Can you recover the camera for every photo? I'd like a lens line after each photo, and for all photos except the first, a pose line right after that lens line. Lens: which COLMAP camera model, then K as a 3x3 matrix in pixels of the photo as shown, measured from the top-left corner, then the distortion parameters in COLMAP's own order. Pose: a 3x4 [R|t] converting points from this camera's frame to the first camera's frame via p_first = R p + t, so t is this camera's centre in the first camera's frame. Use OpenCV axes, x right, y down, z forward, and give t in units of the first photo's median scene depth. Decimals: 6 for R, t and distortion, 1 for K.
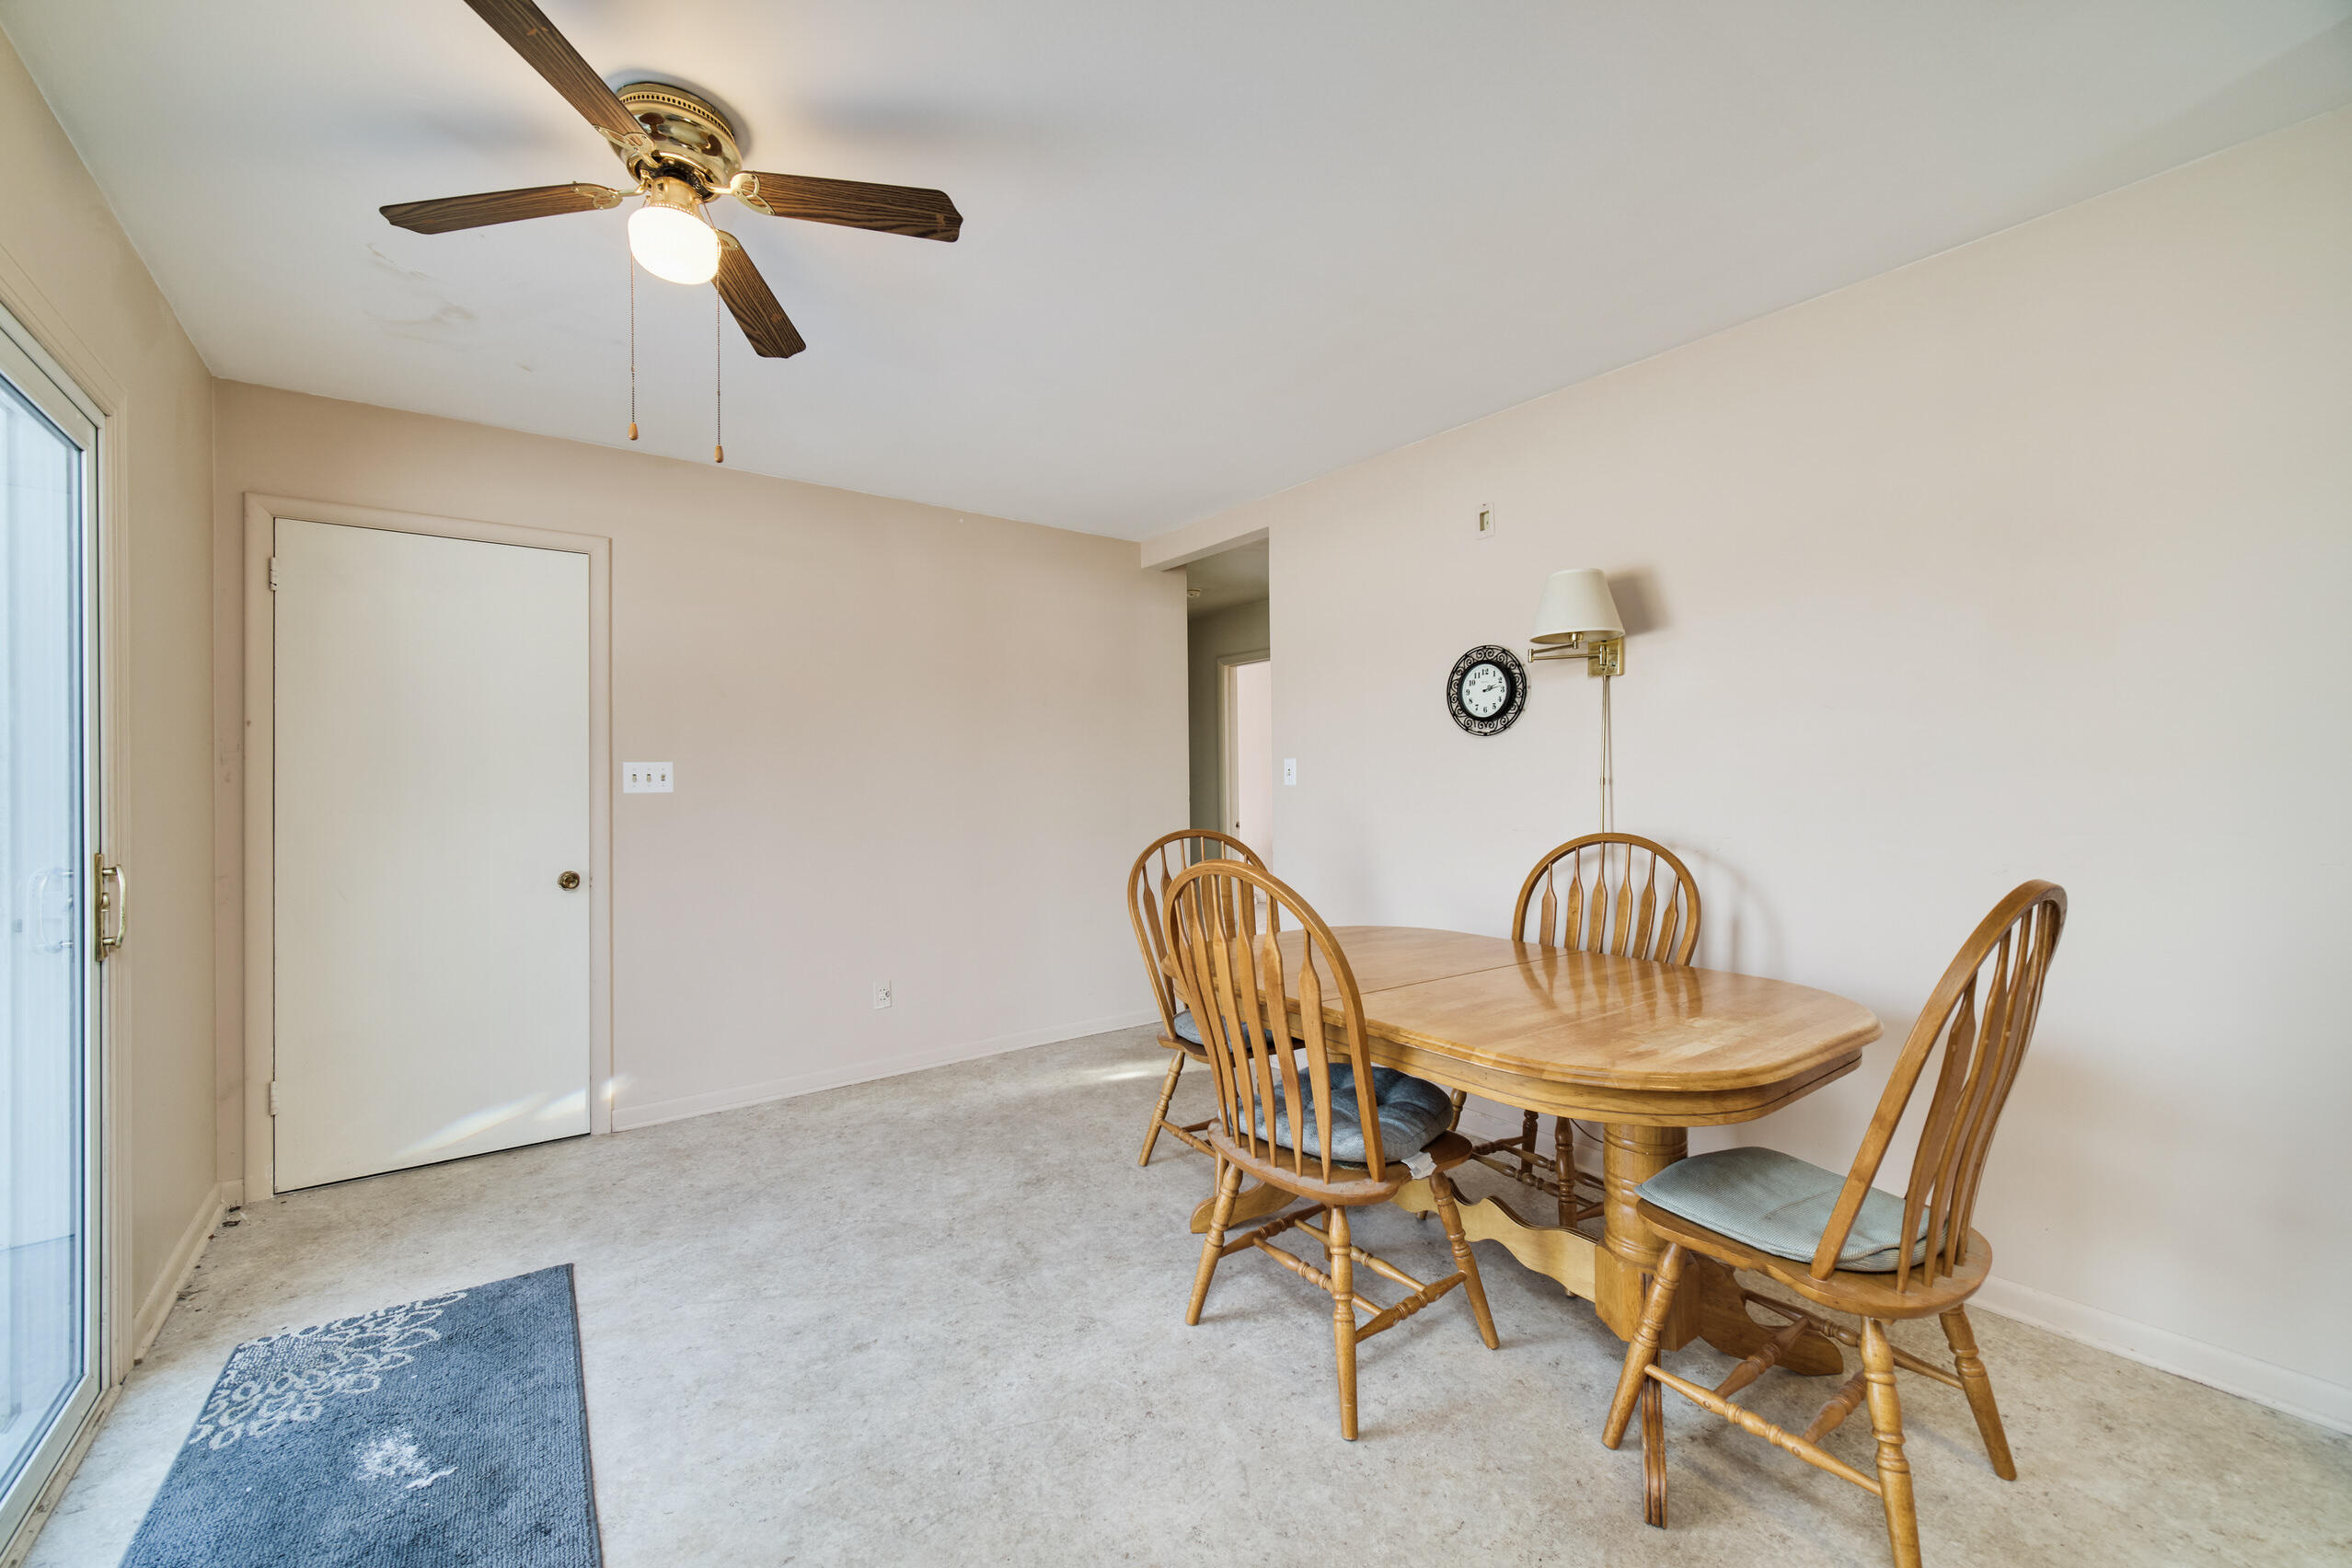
lens RADIAL K [[968.0, 0, 1171.2], [0, 968.0, 789.8], [0, 0, 1]] dist [-0.000845, -0.000034]
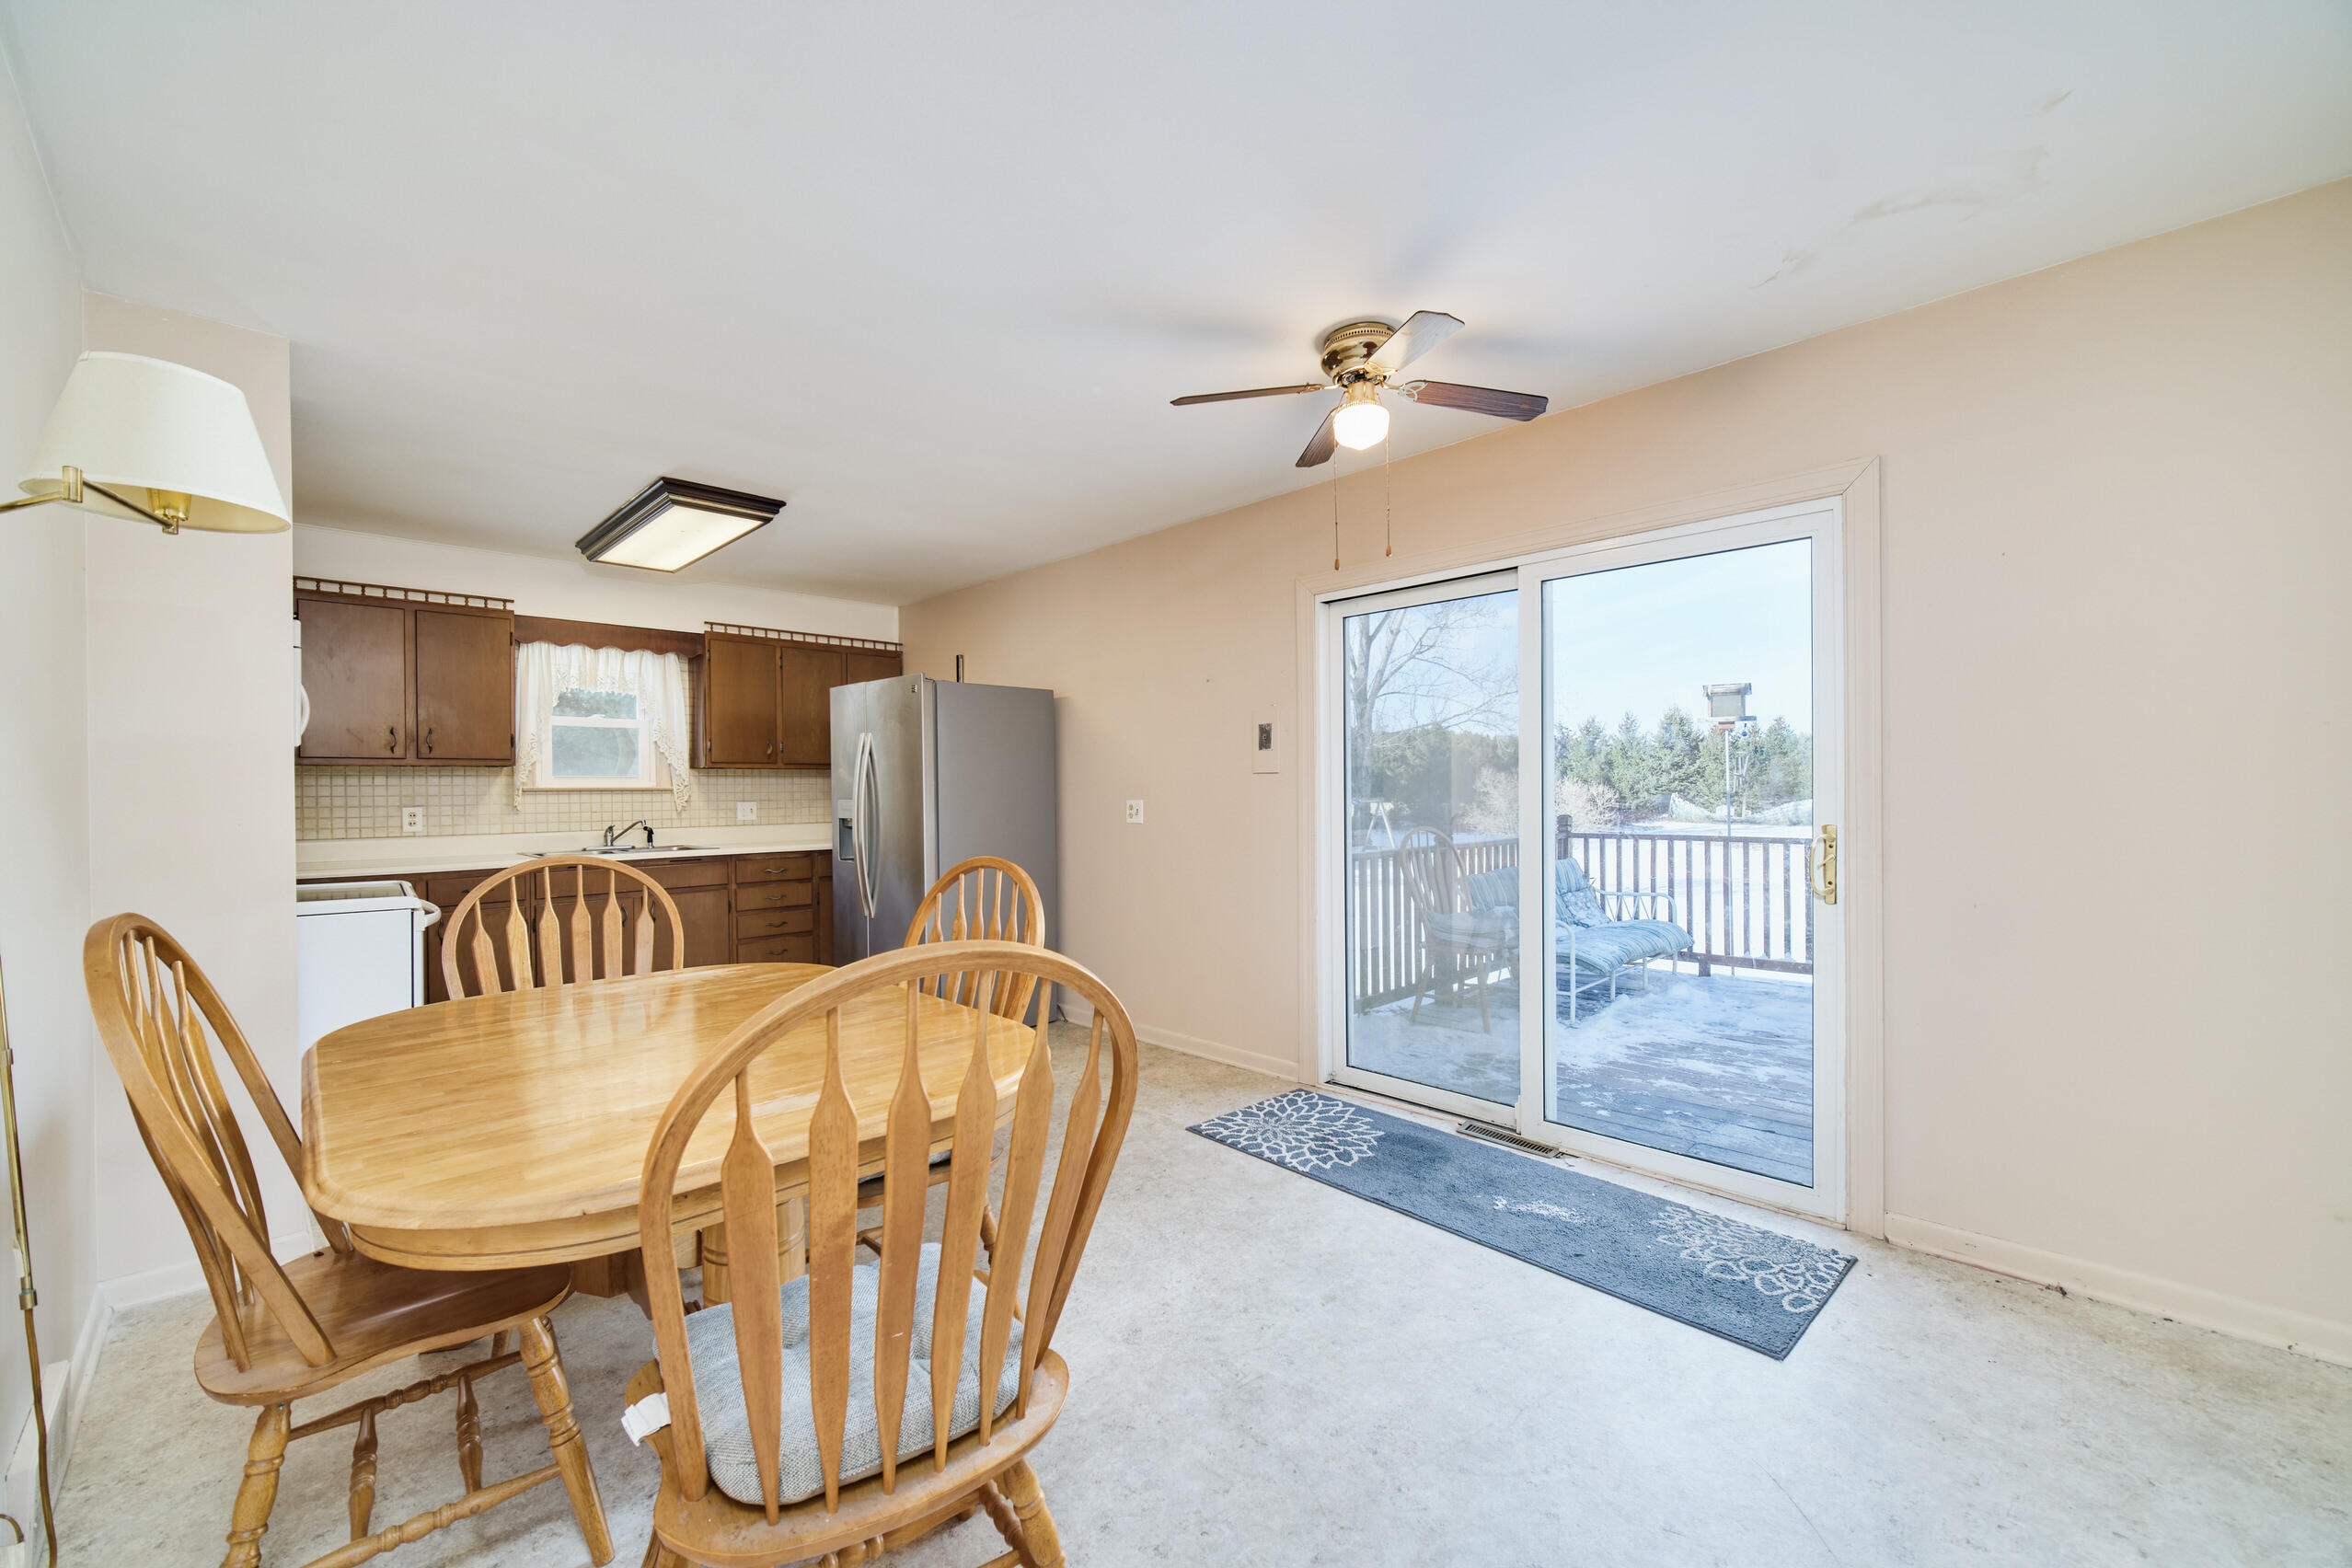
lens RADIAL K [[968.0, 0, 1171.2], [0, 968.0, 789.8], [0, 0, 1]] dist [-0.000845, -0.000034]
pose [[-0.992205, 0.018081, -0.123295, -0.015914], [0.017913, 0.999836, 0.002471, -0.003291], [0.123319, 0.000243, -0.992367, 1.829688]]
